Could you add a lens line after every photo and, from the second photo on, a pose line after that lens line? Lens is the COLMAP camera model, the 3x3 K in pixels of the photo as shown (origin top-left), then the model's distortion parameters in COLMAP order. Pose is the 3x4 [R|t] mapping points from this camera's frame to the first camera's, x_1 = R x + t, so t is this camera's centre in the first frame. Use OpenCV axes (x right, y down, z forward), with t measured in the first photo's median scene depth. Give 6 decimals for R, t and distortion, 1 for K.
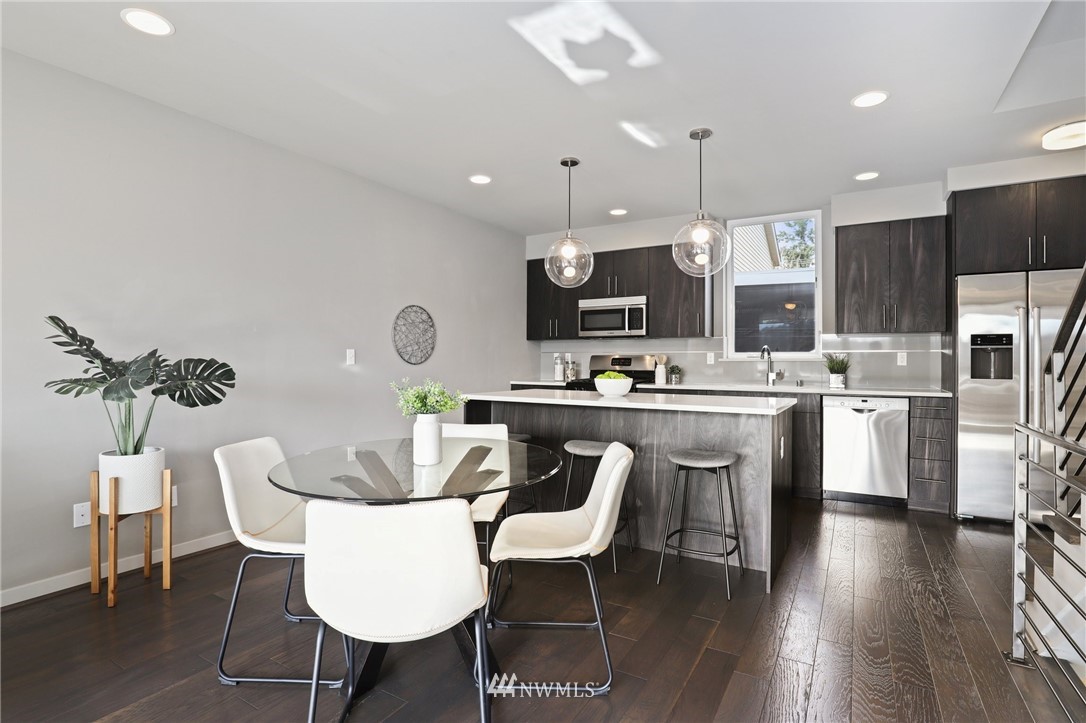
lens RADIAL K [[555.8, 0, 540.5], [0, 555.8, 357.4], [0, 0, 1]] dist [-0.010039, 0.000102]
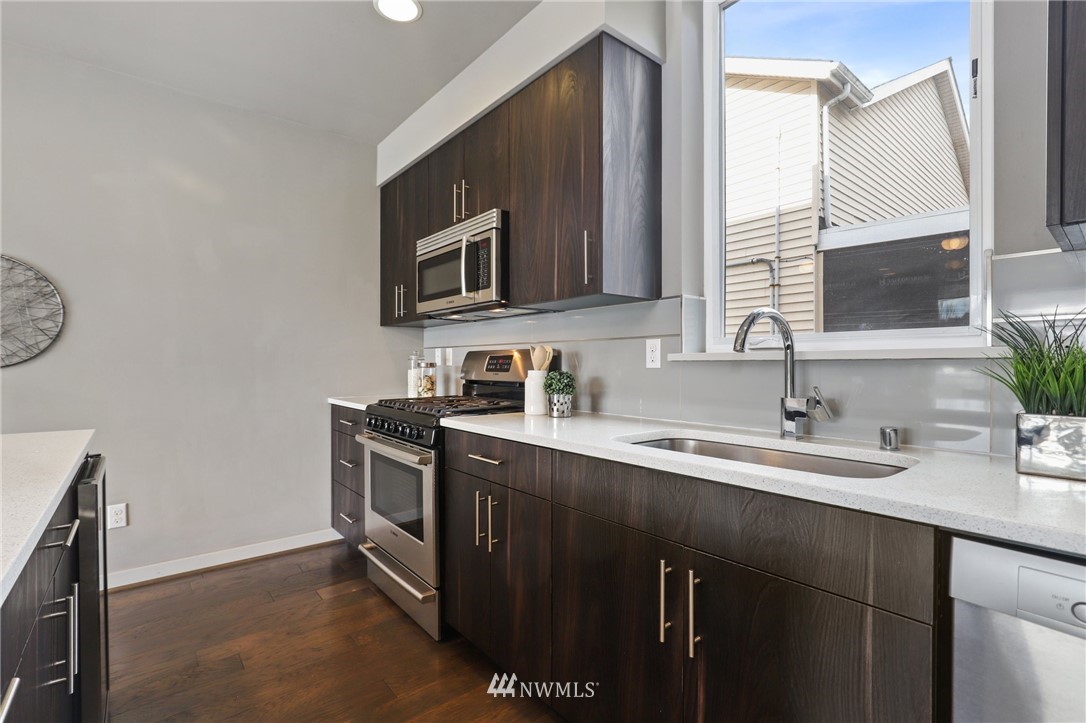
lens RADIAL K [[510.2, 0, 539.8], [0, 510.2, 365.5], [0, 0, 1]] dist [-0.002633, 0.002103]
pose [[0.941982, -0.001349, -0.335659, 0.414919], [0.004413, 0.999955, 0.008367, 0.007777], [0.335633, -0.009363, 0.941946, 0.751115]]
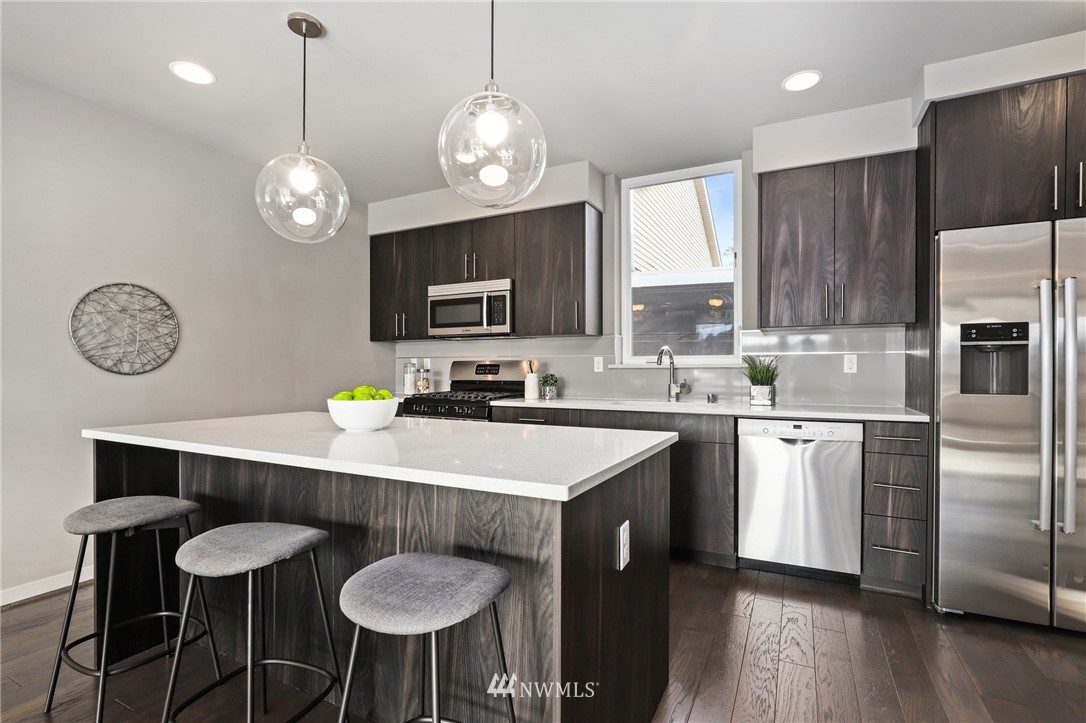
lens RADIAL K [[510.2, 0, 551.2], [0, 510.2, 371.5], [0, 0, 1]] dist [-0.002633, 0.002103]
pose [[0.997732, -0.004179, 0.067180, 0.233185], [0.003423, 0.999930, 0.011359, 0.004064], [-0.067223, -0.011104, 0.997676, 0.383693]]
